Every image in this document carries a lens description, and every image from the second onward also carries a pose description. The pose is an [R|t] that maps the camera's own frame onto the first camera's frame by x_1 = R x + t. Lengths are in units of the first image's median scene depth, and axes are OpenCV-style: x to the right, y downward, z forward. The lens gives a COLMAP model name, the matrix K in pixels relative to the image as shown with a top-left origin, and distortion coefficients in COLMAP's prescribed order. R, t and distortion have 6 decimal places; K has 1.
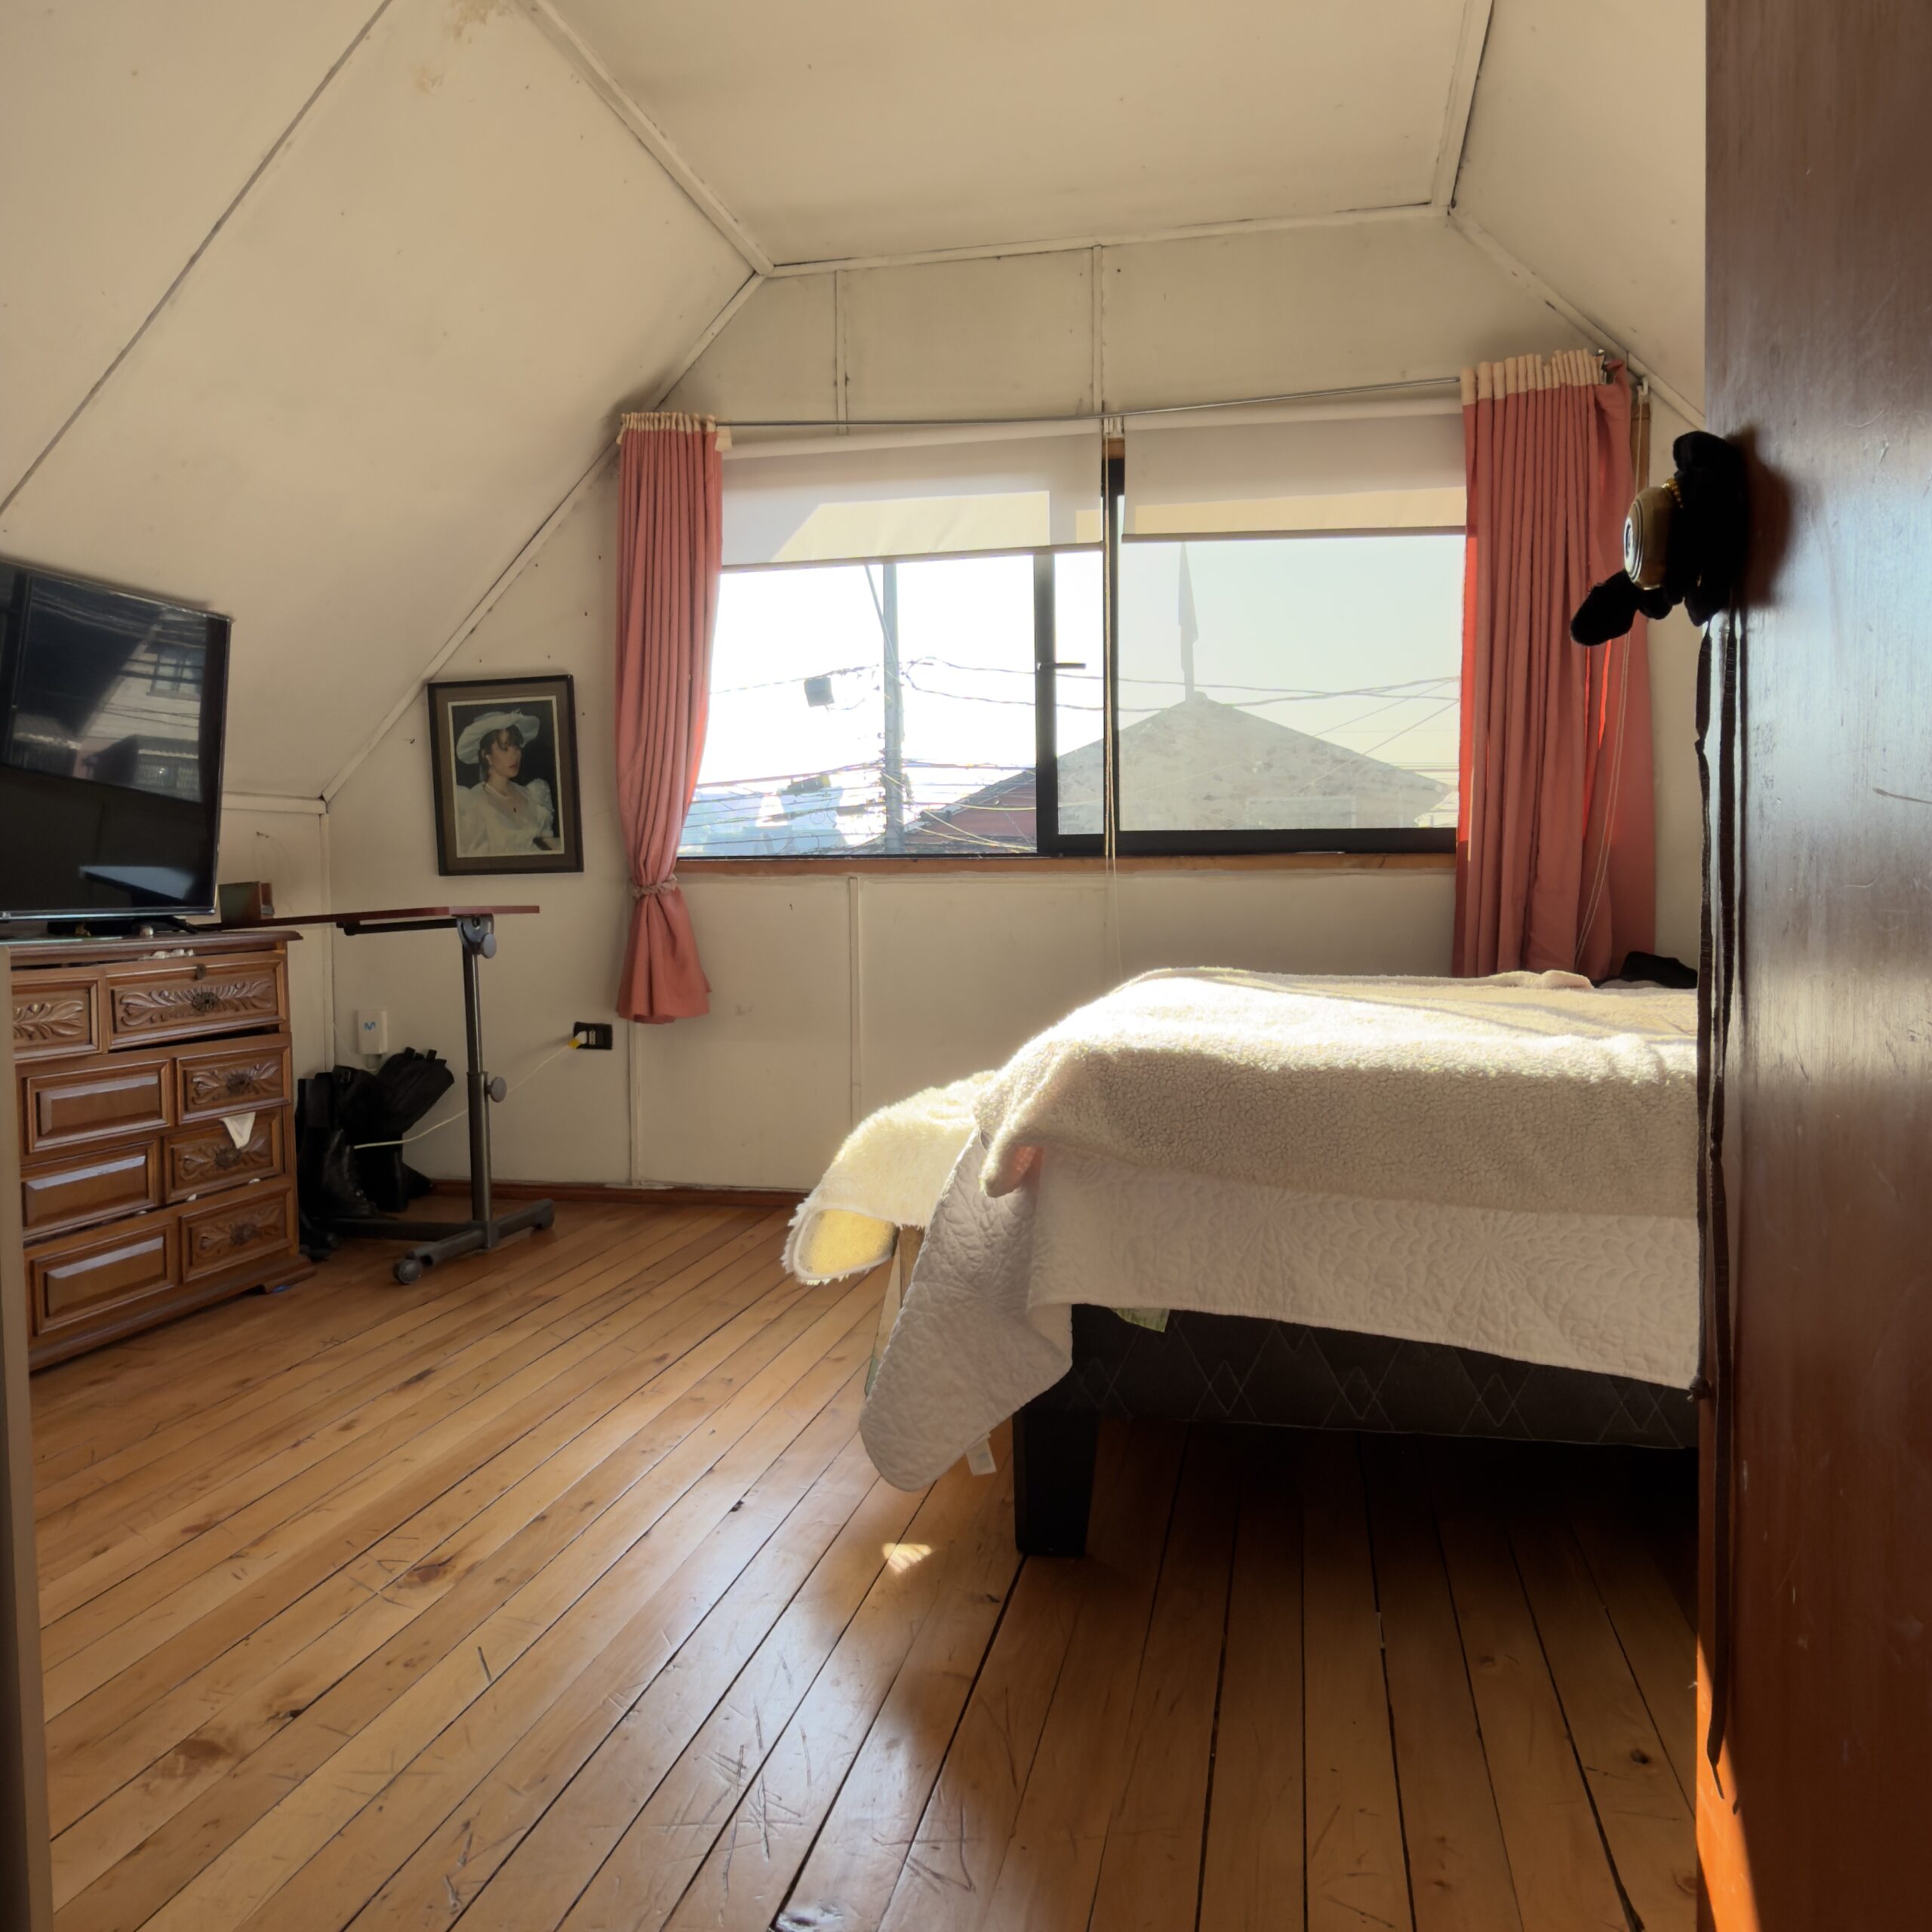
lens RADIAL K [[1557.4, 0, 979.4], [0, 1557.4, 965.5], [0, 0, 1]] dist [0.002300, -0.007458]
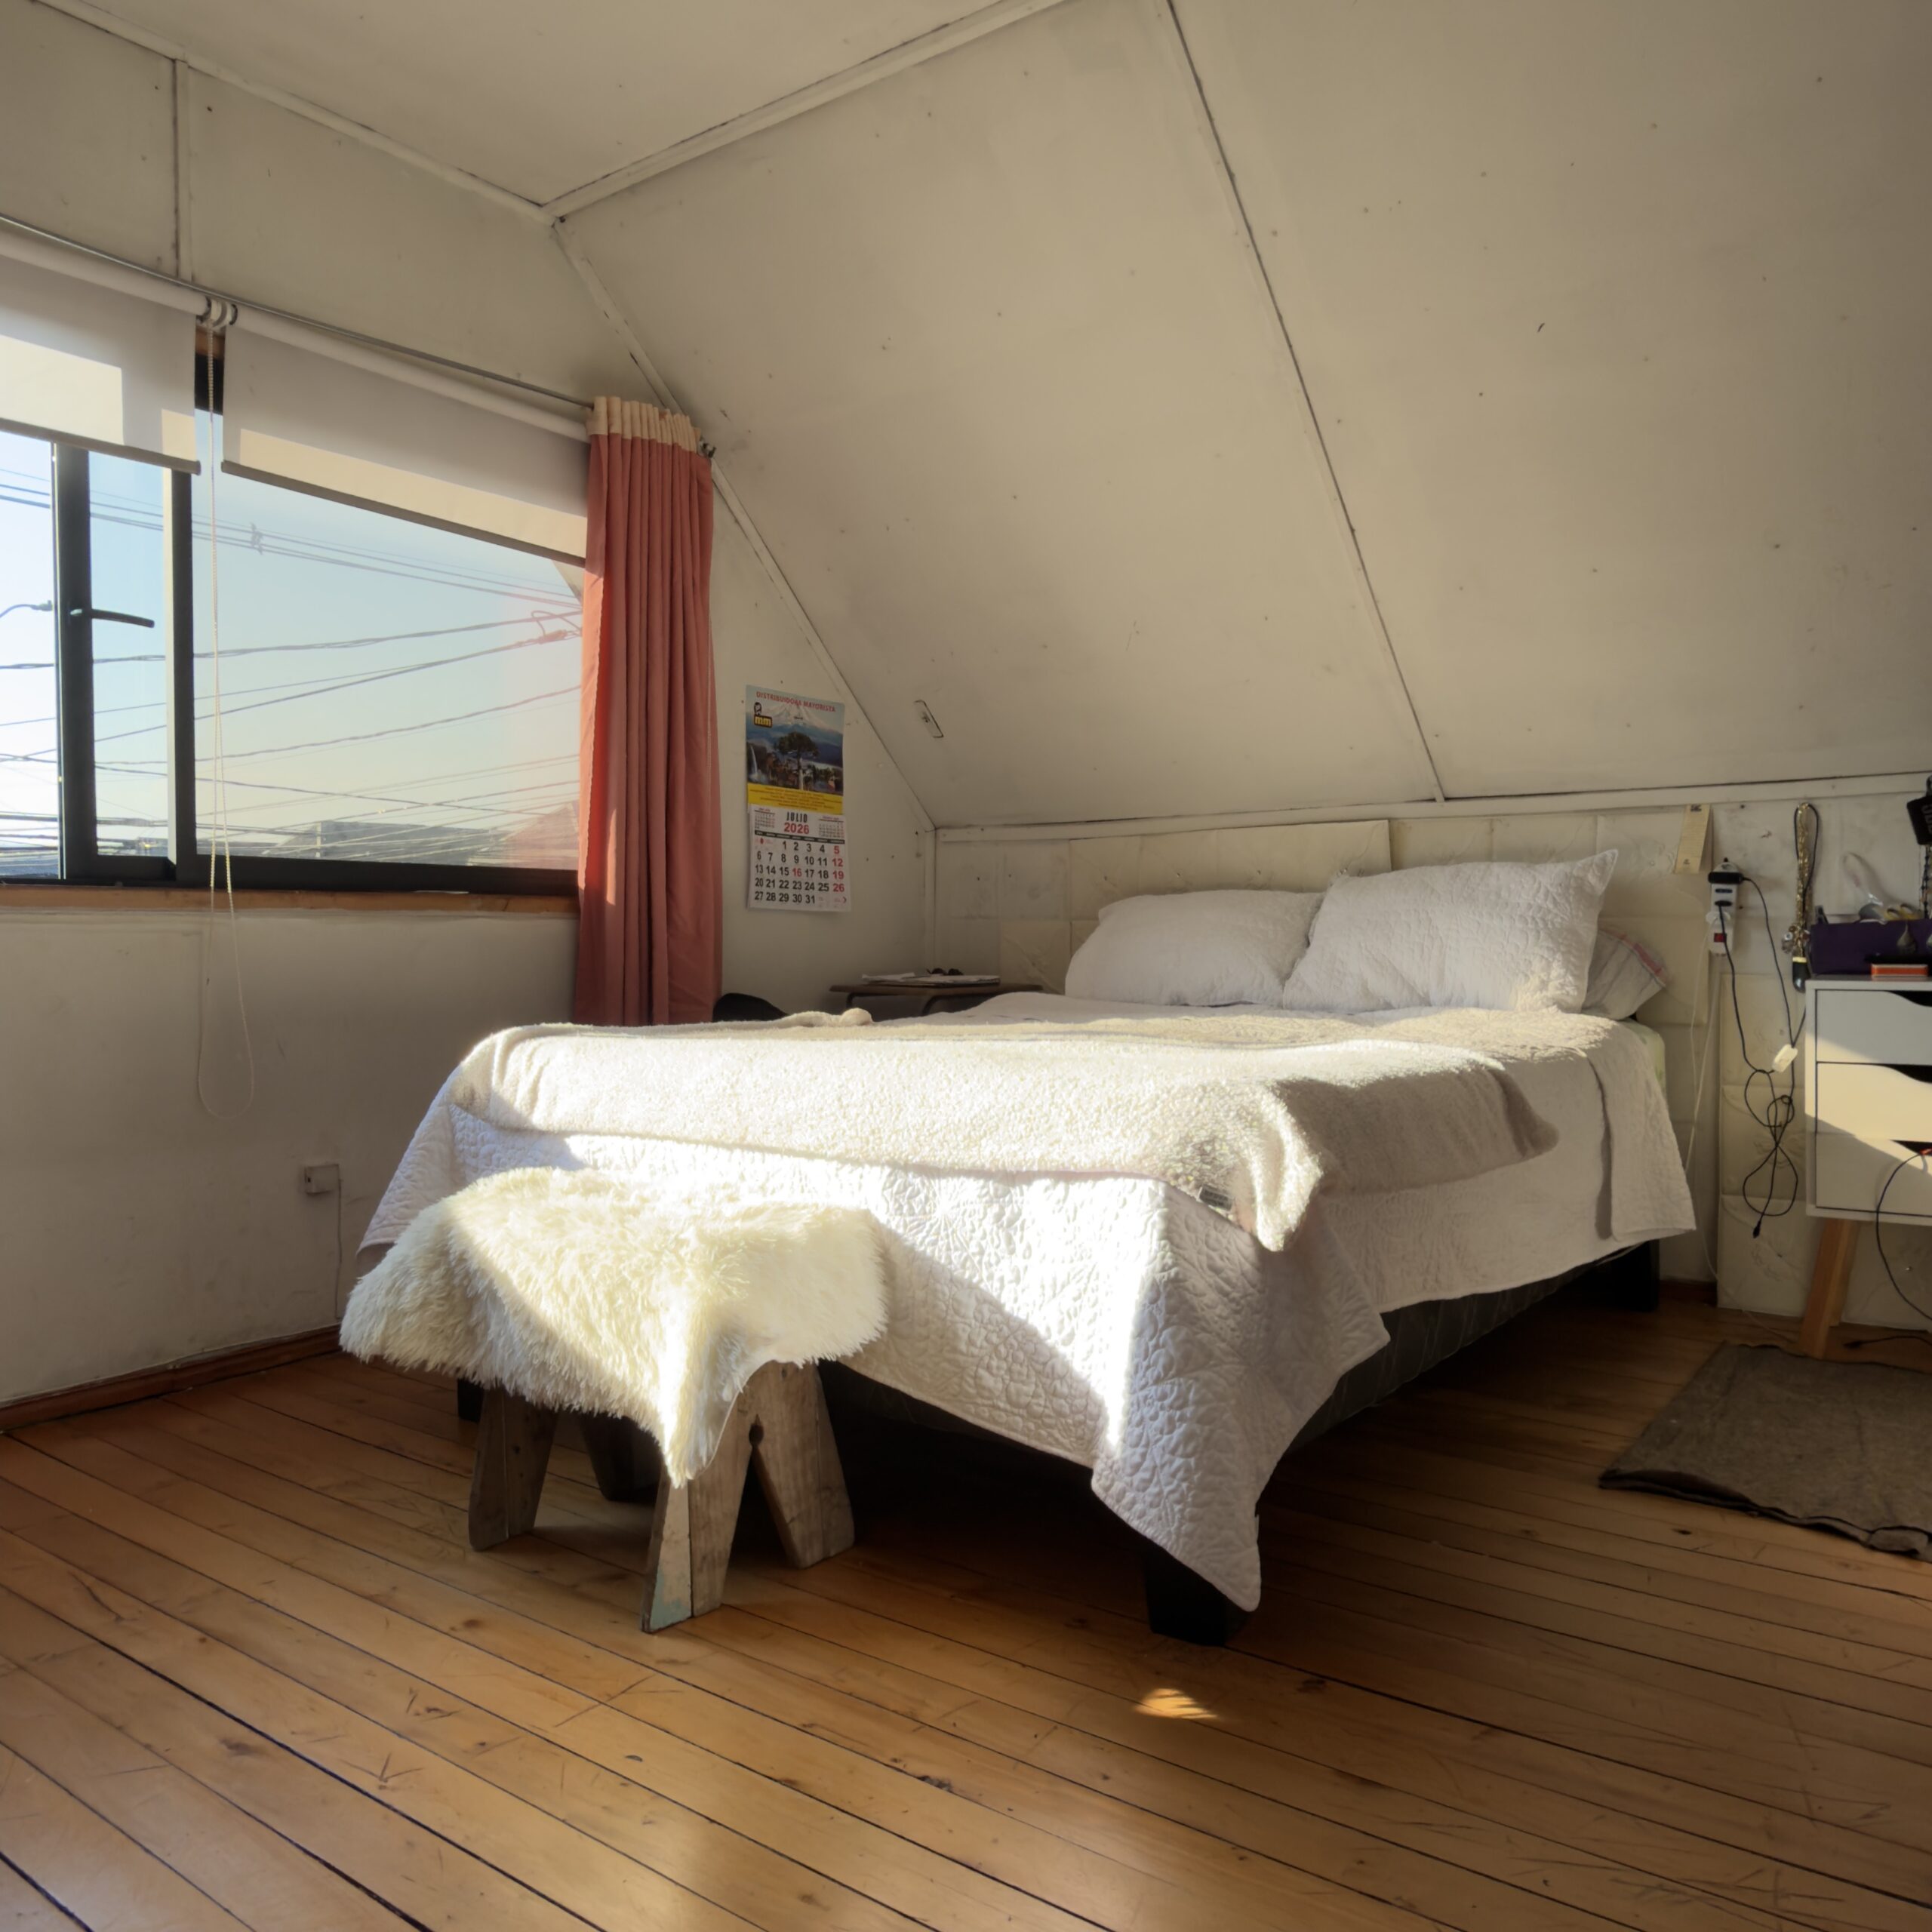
lens RADIAL K [[1557.4, 0, 979.1], [0, 1557.4, 963.0], [0, 0, 1]] dist [0.002300, -0.007458]
pose [[0.424929, -0.011557, 0.905153, -0.440818], [0.048012, 0.998799, -0.009787, -0.010467], [-0.903953, 0.047617, 0.424974, 0.370141]]
